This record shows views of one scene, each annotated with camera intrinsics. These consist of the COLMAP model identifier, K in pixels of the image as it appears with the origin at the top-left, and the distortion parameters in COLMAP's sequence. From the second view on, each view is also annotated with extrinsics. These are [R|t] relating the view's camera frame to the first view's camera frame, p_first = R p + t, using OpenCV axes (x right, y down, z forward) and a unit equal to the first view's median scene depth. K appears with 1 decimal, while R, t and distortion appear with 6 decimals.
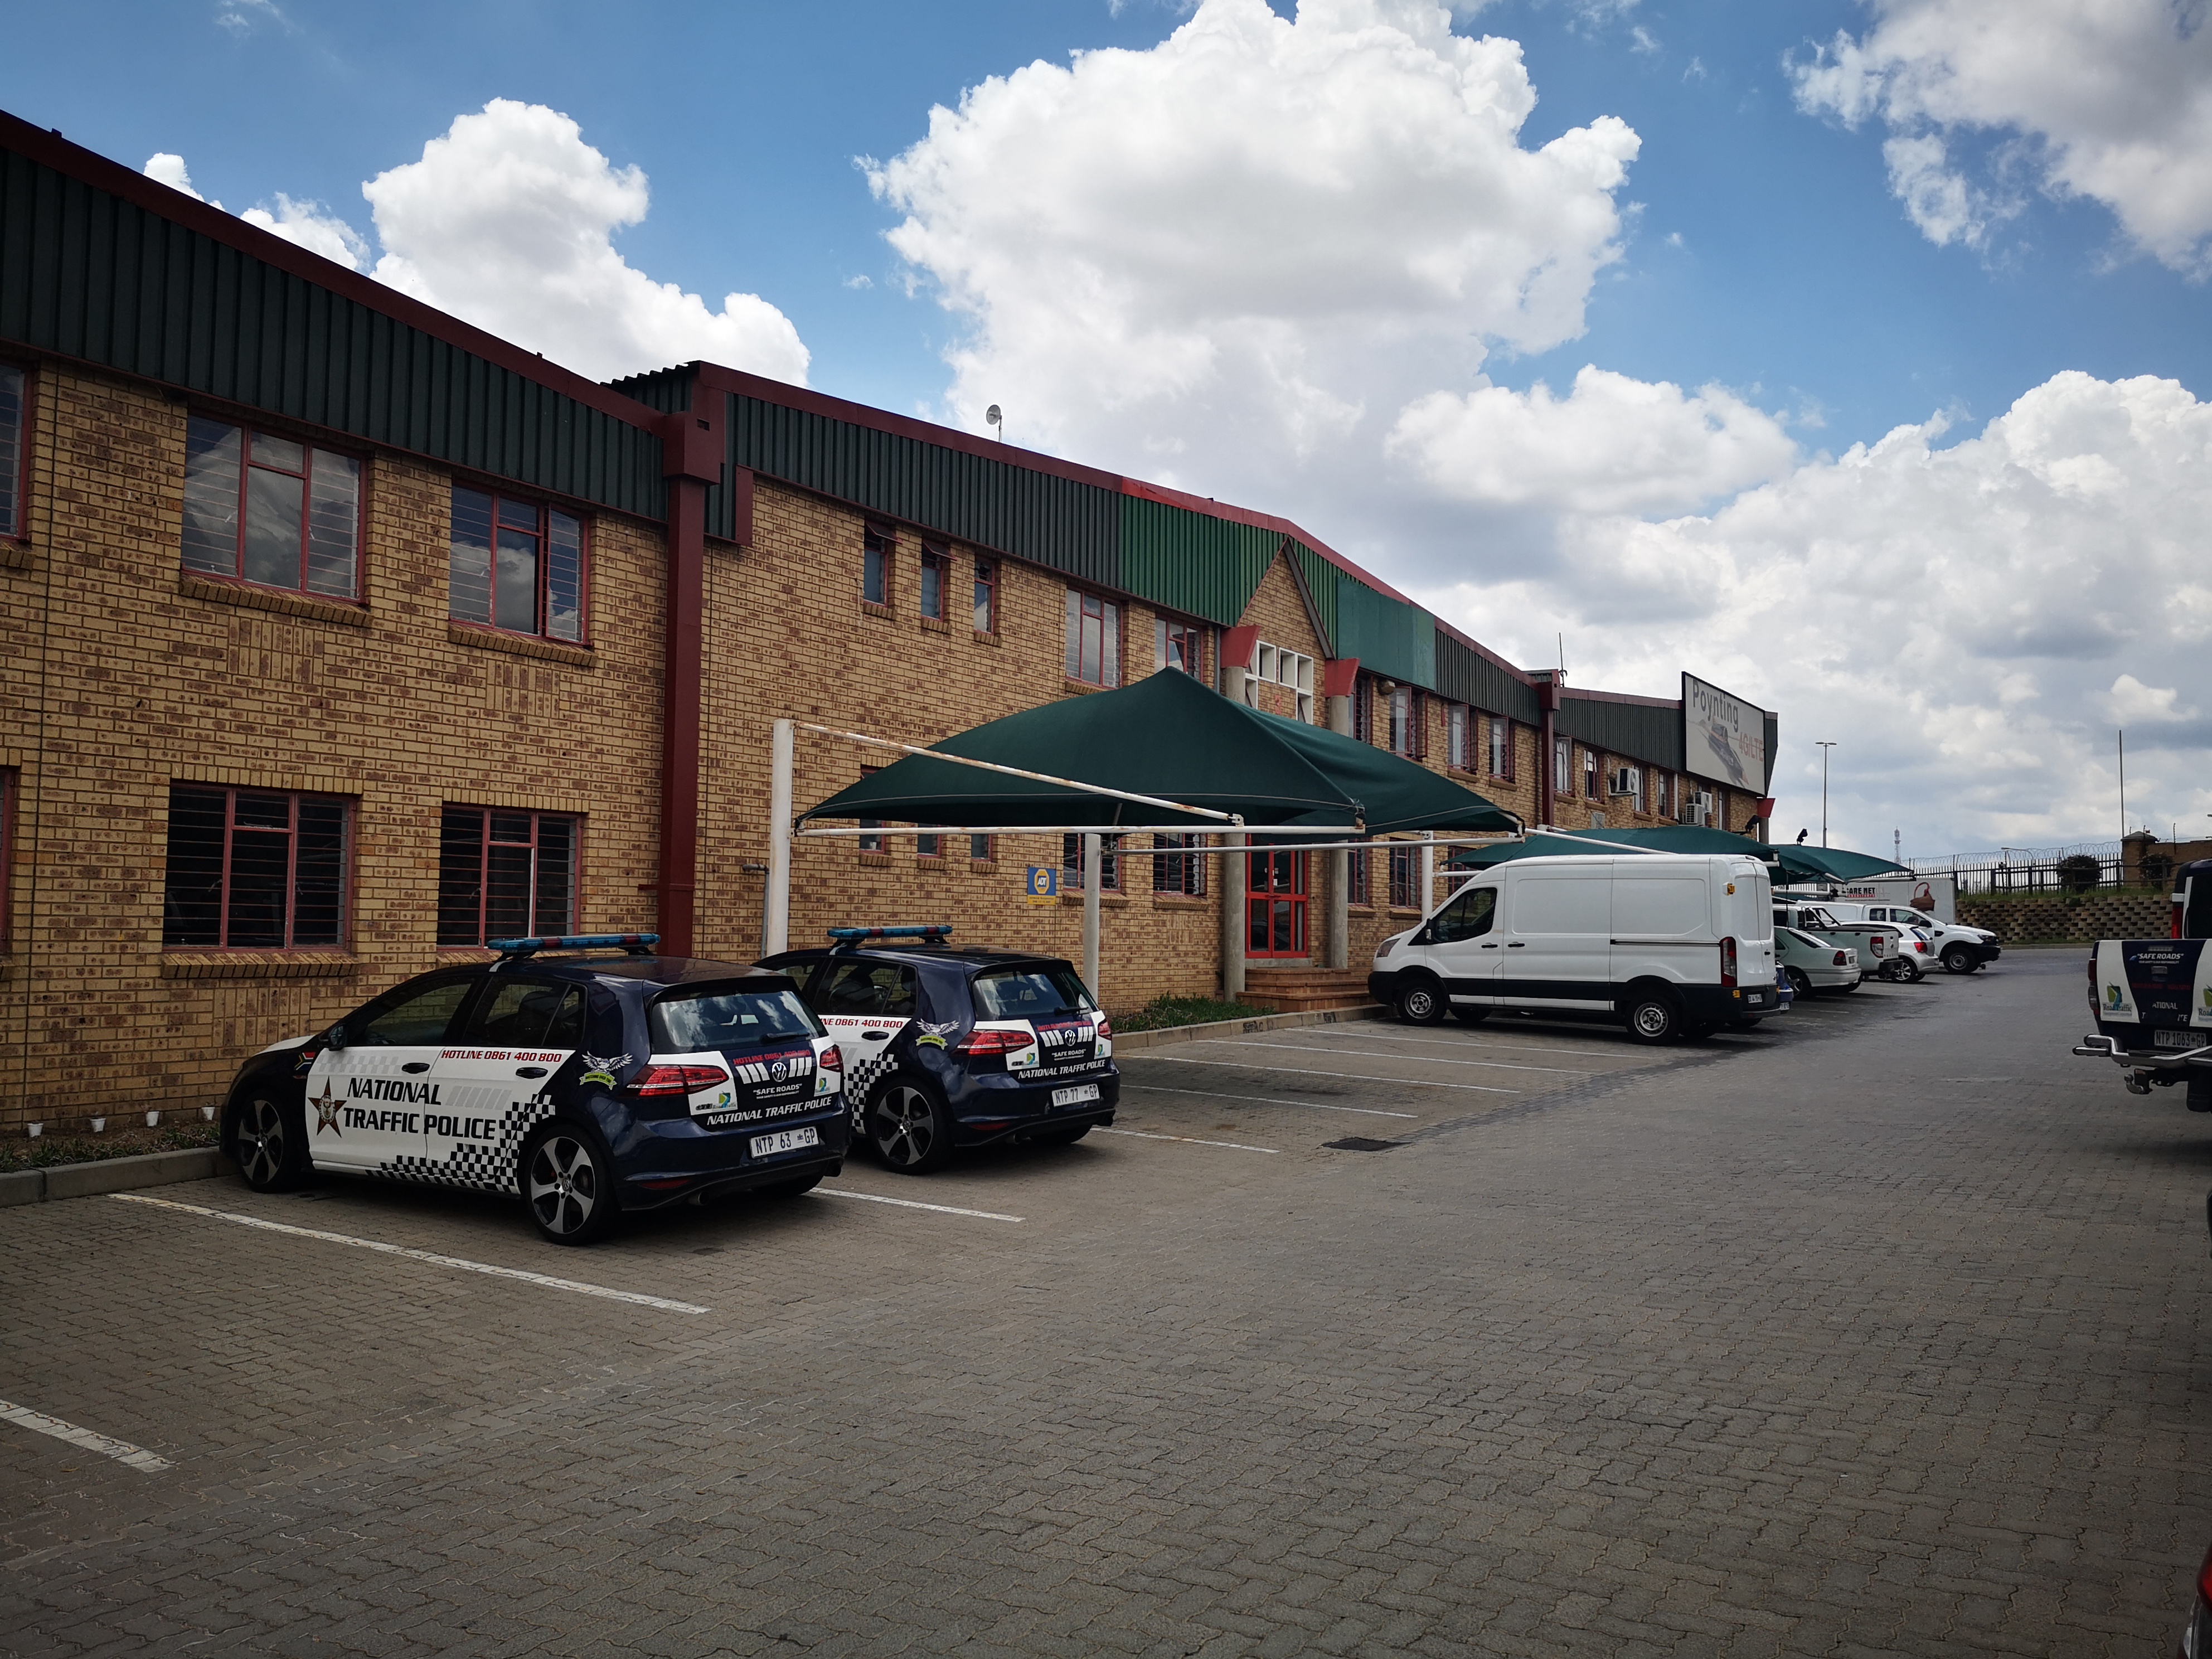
lens RADIAL K [[1731.8, 0, 1106.0], [0, 1731.8, 829.5], [0, 0, 1]] dist [0.098849, -0.129121]
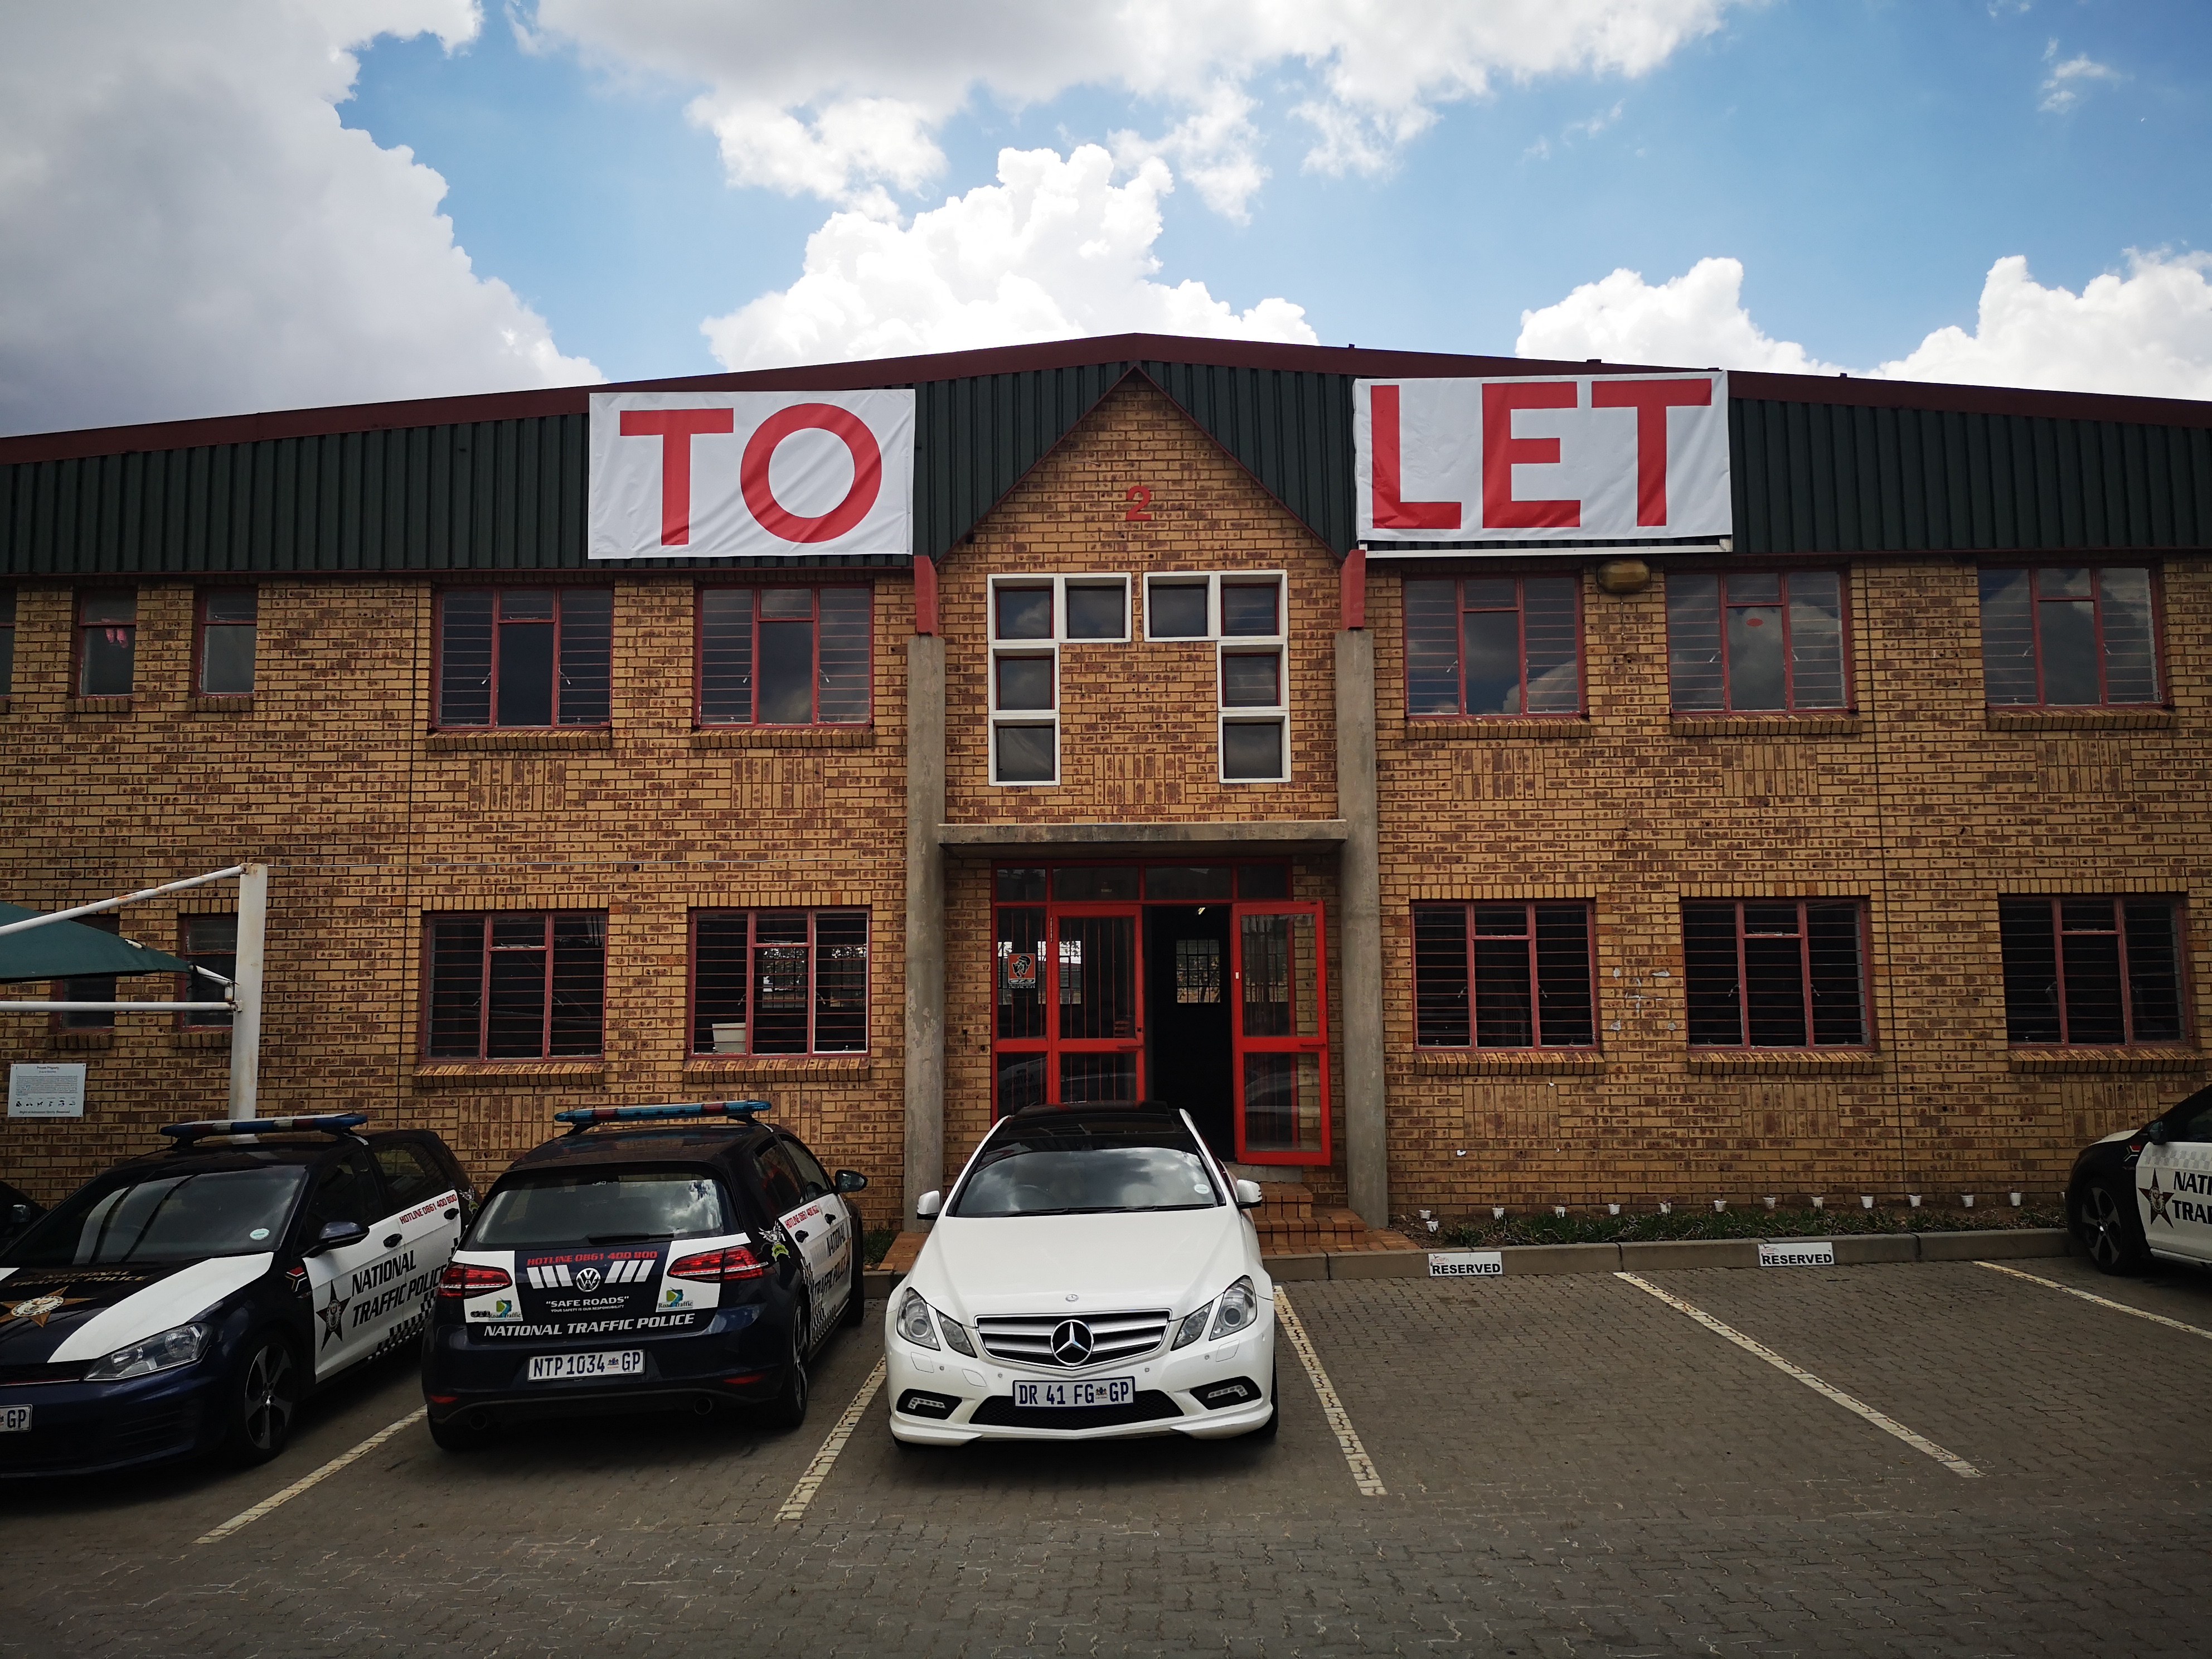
lens RADIAL K [[1678.8, 0, 1106.7], [0, 1678.8, 836.5], [0, 0, 1]] dist [0.097968, -0.116143]
pose [[0.536062, -0.110483, -0.836918, 0.082309], [0.069282, 0.993812, -0.086819, -0.009991], [0.841331, -0.011443, 0.540399, -0.067836]]
